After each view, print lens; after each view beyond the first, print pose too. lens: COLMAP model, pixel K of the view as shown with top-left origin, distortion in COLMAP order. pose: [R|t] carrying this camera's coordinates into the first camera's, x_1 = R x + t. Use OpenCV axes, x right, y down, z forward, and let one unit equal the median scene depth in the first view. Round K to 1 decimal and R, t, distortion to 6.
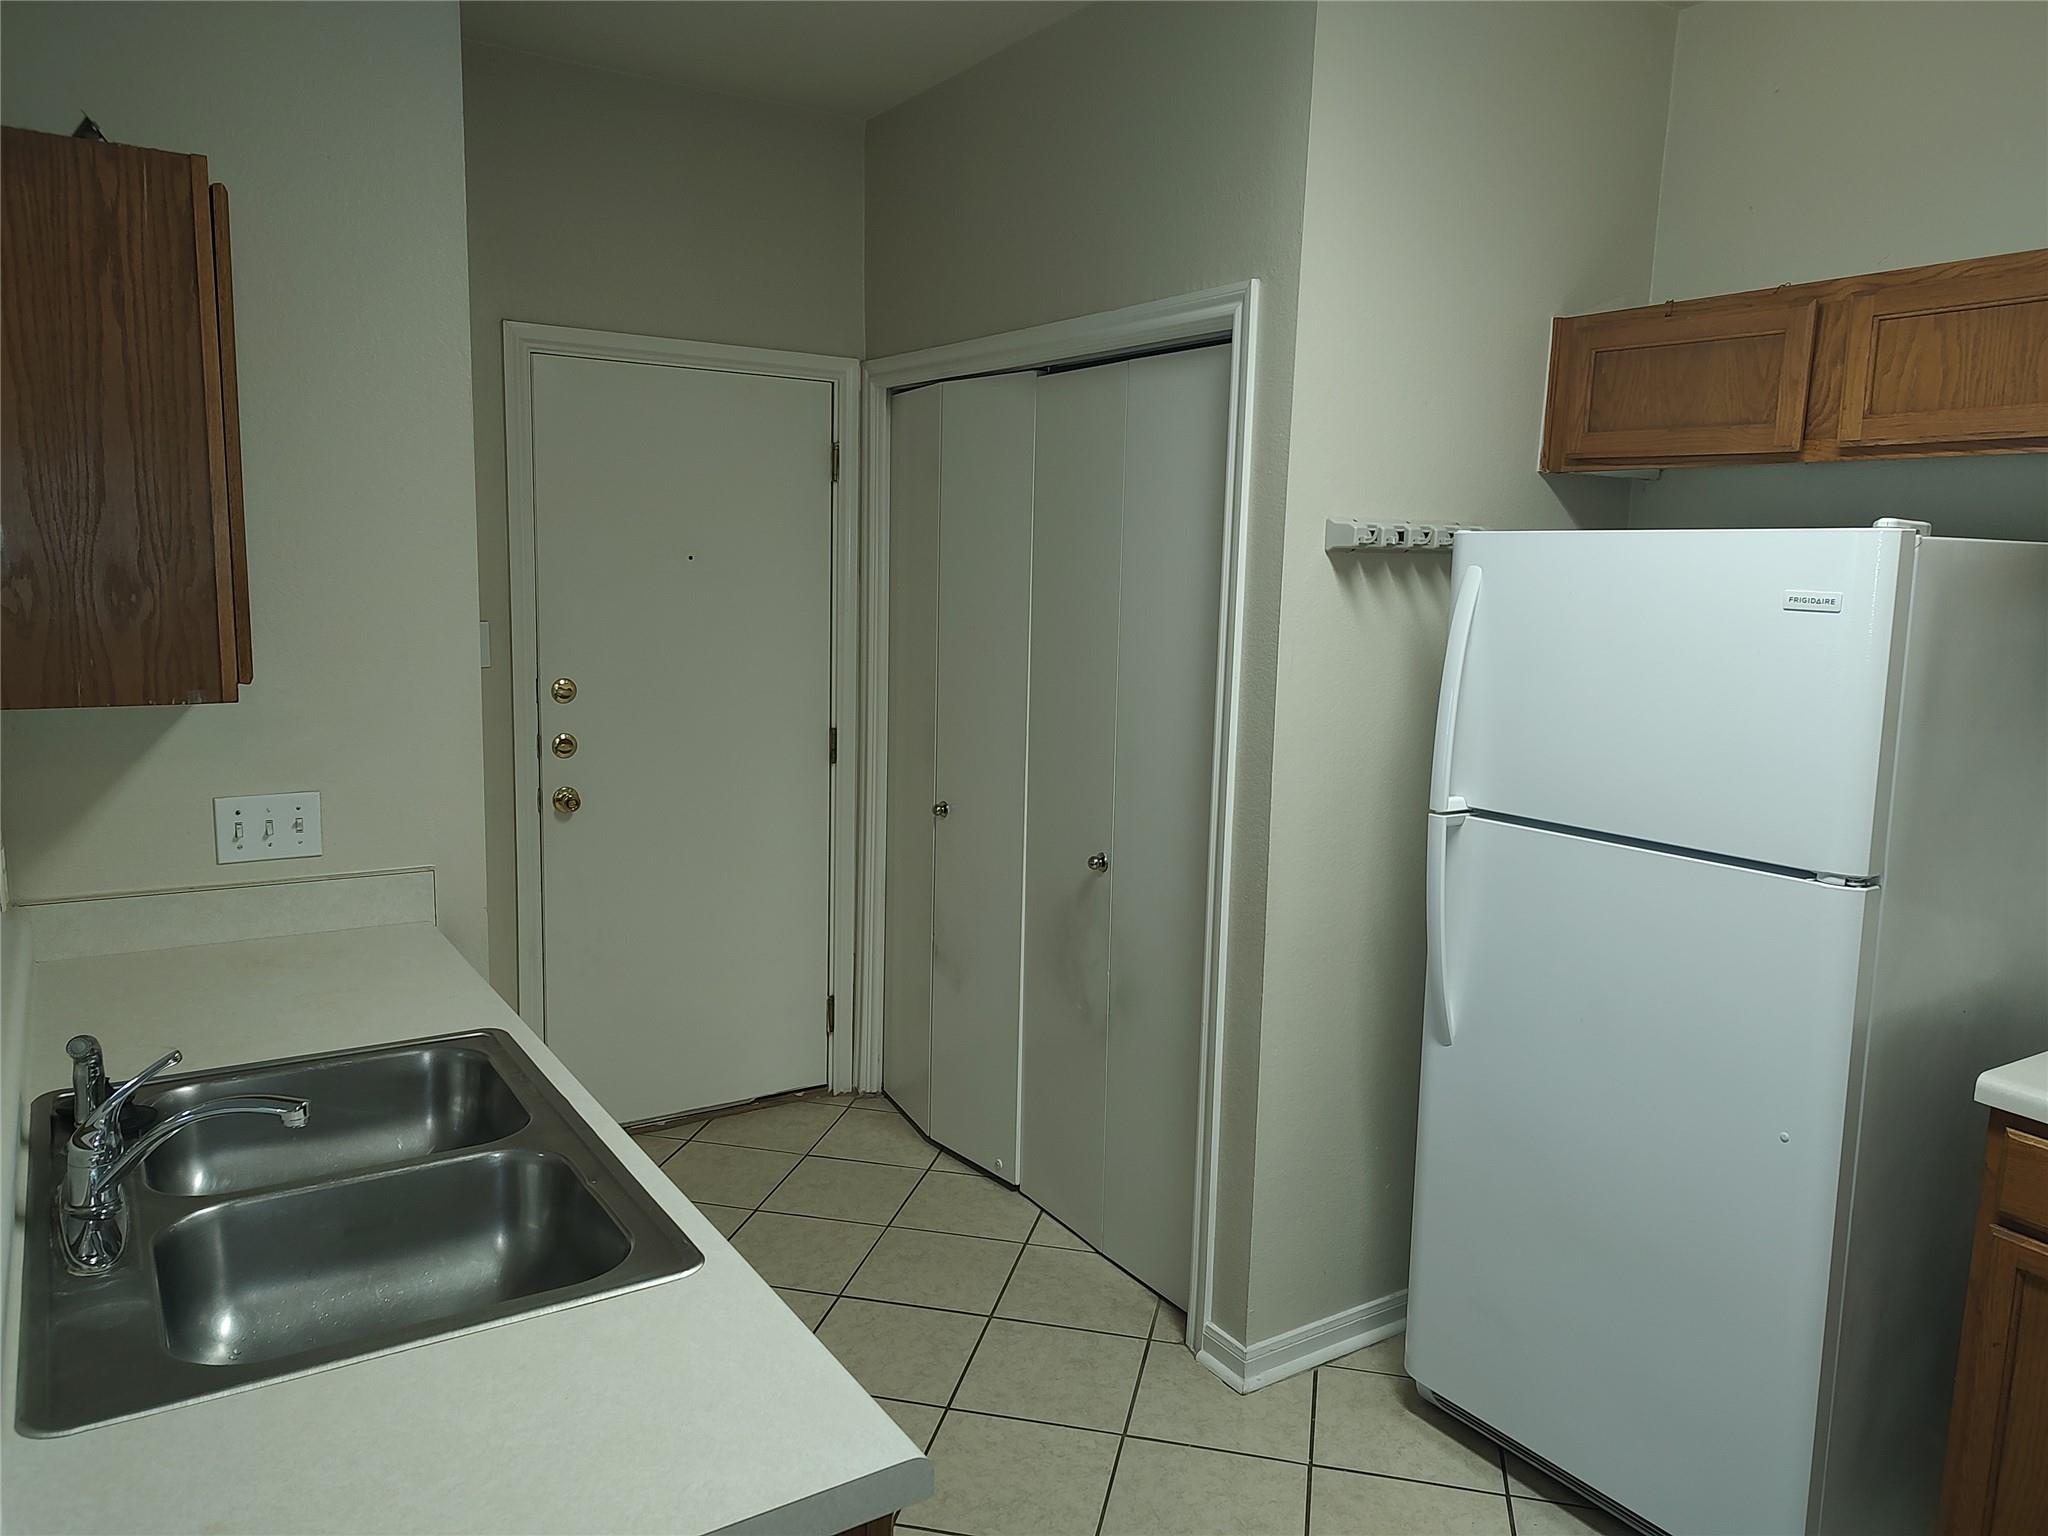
lens RADIAL K [[1446.5, 0, 1021.3], [0, 1446.5, 762.9], [0, 0, 1]] dist [0.001381, -0.001847]
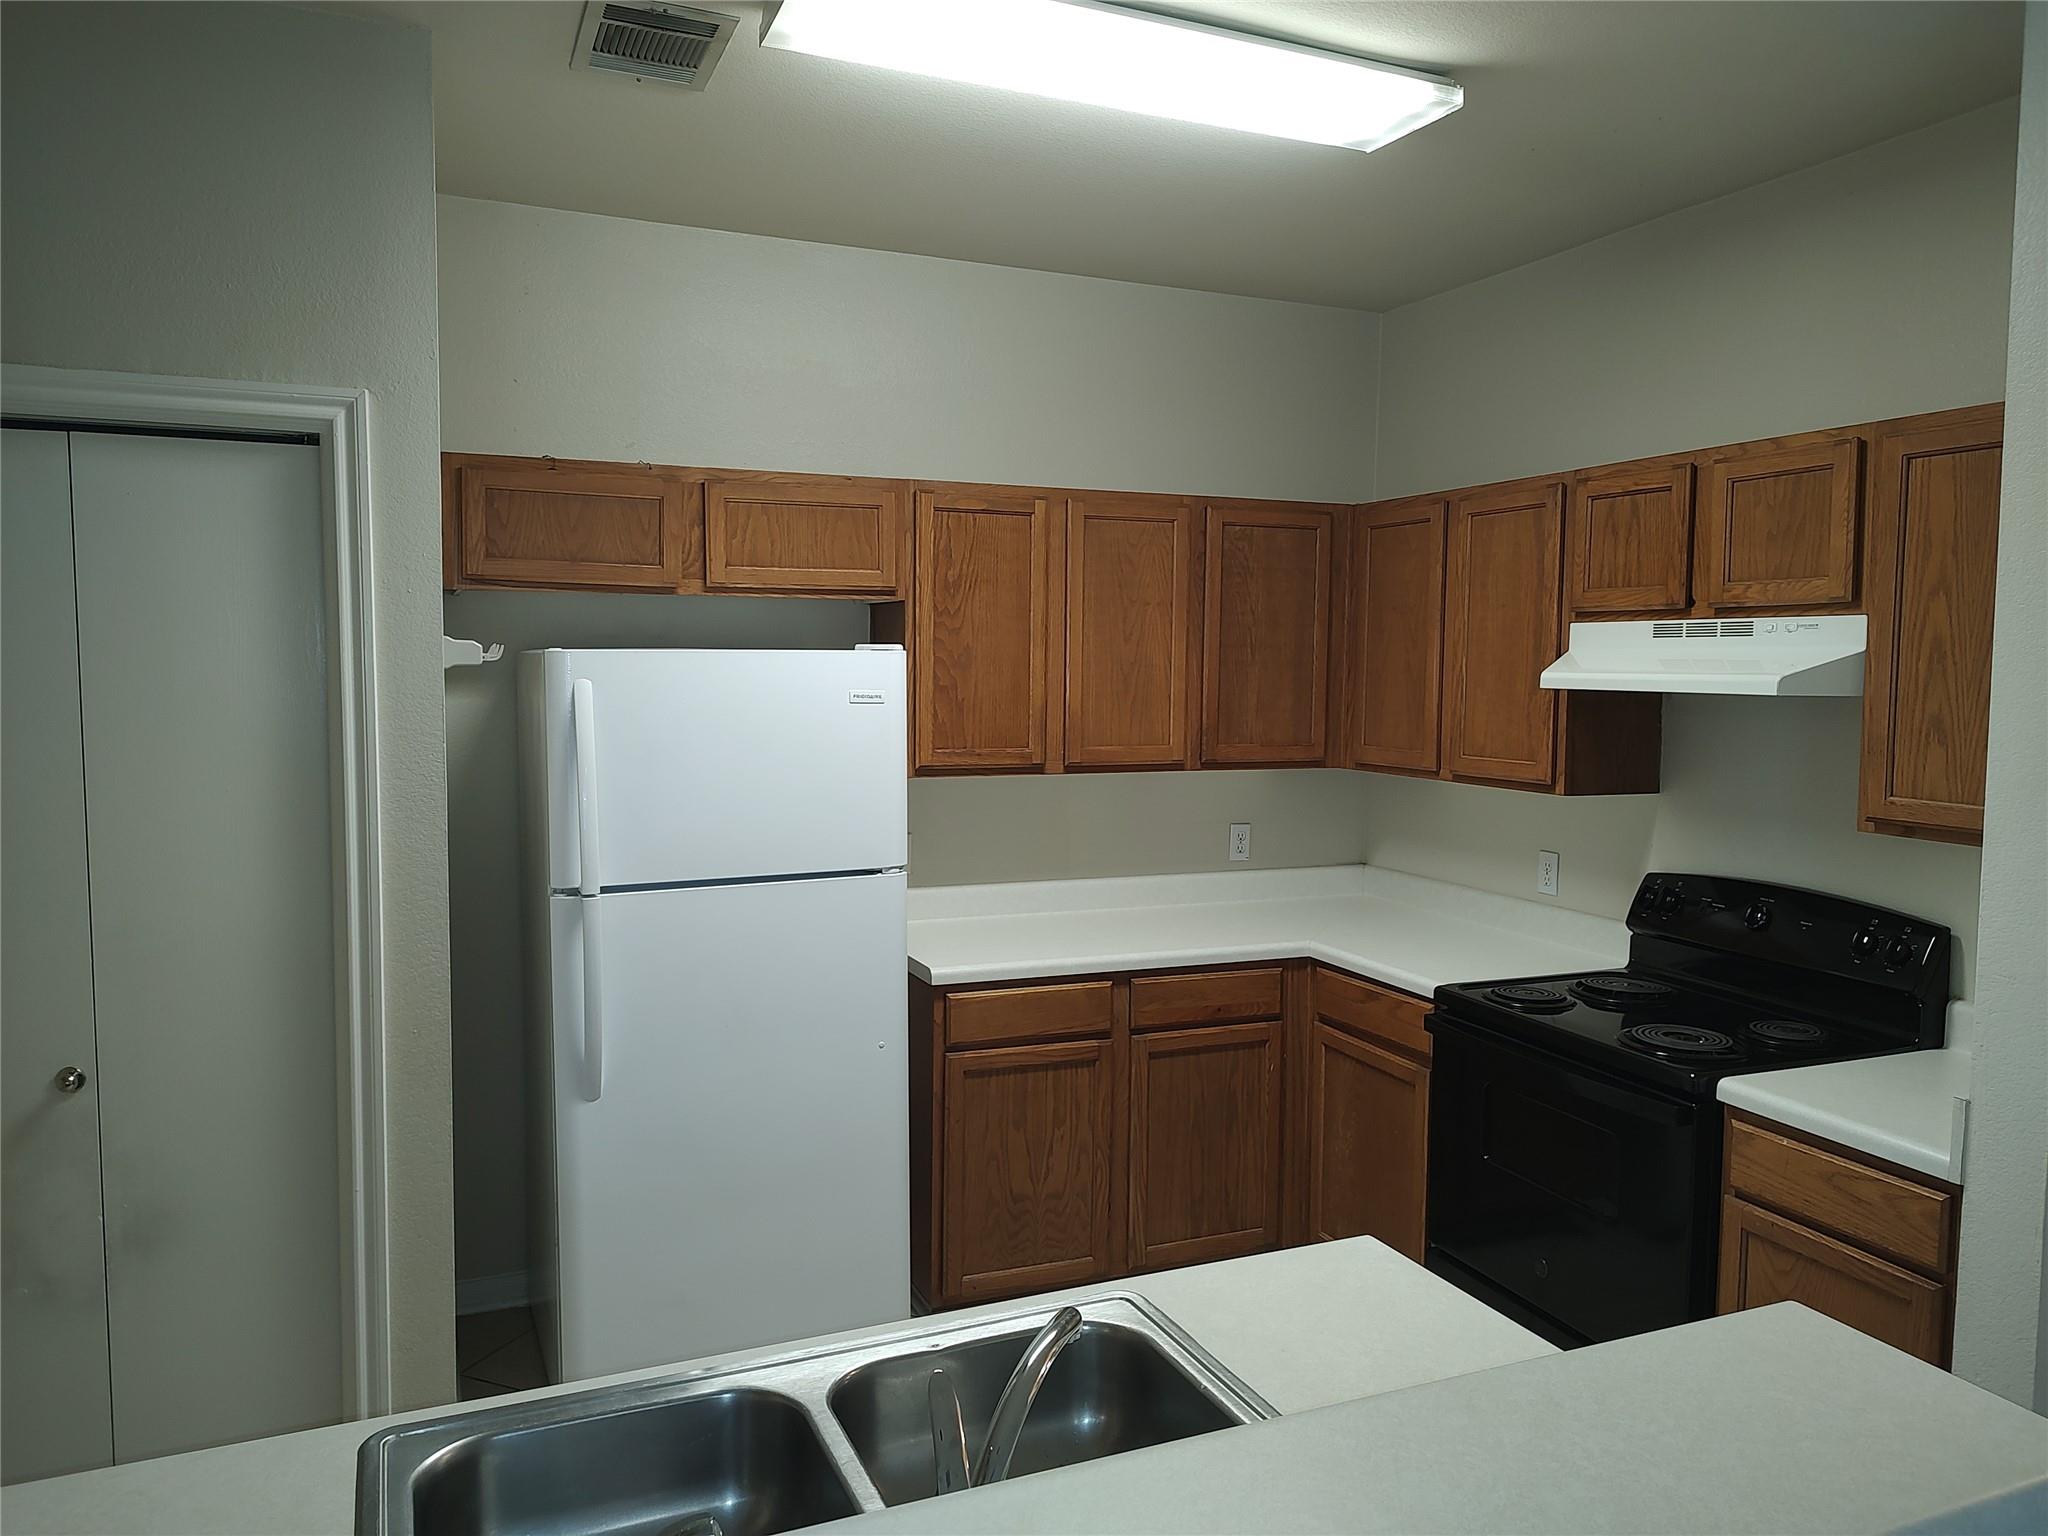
lens RADIAL K [[1446.5, 0, 1019.8], [0, 1446.5, 771.2], [0, 0, 1]] dist [0.001381, -0.001847]
pose [[0.157666, -0.103571, 0.982046, -0.728003], [0.137390, 0.987113, 0.082048, -0.104638], [-0.977888, 0.121987, 0.169864, 0.445359]]
